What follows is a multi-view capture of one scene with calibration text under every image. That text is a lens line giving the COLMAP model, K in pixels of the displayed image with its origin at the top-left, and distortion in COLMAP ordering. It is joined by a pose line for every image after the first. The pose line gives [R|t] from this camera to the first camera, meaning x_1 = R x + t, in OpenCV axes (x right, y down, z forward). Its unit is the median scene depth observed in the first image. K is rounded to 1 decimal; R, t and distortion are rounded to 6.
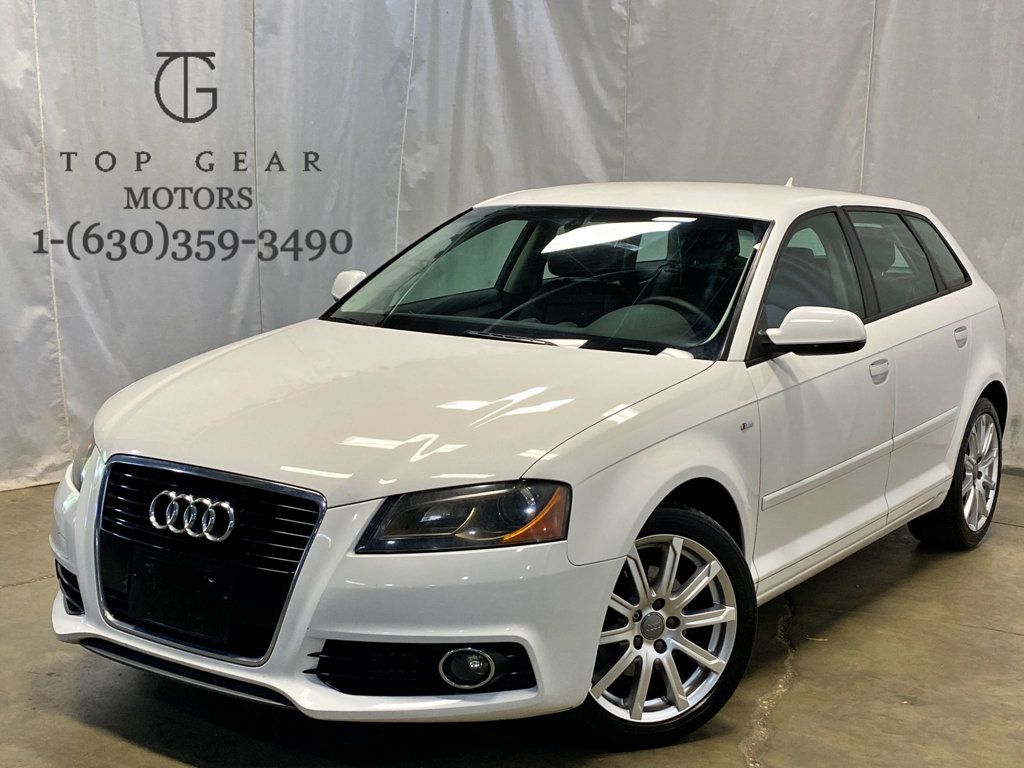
lens RADIAL K [[1446.4, 0, 513.6], [0, 1446.4, 384.2], [0, 0, 1]] dist [0.122003, 0.000000]
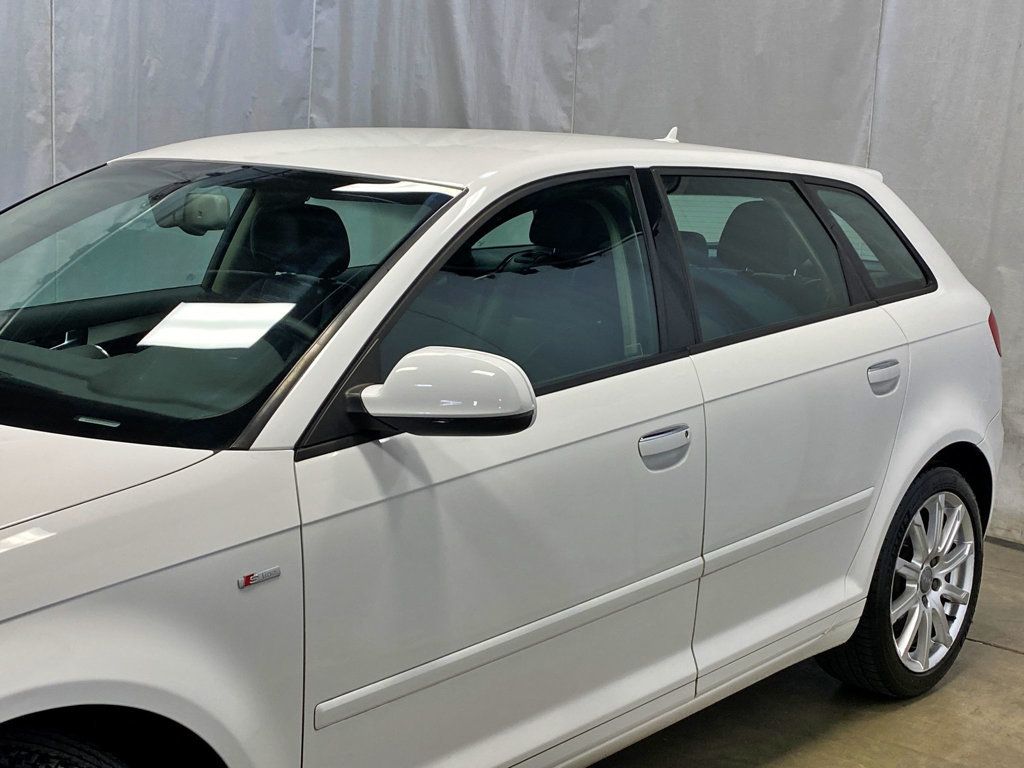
lens RADIAL K [[1446.4, 0, 507.3], [0, 1446.4, 382.3], [0, 0, 1]] dist [0.122003, 0.000000]
pose [[0.990748, 0.024731, -0.133441, 0.229393], [-0.022196, 0.999544, 0.020451, -0.039605], [0.133886, -0.017300, 0.990846, 0.354087]]
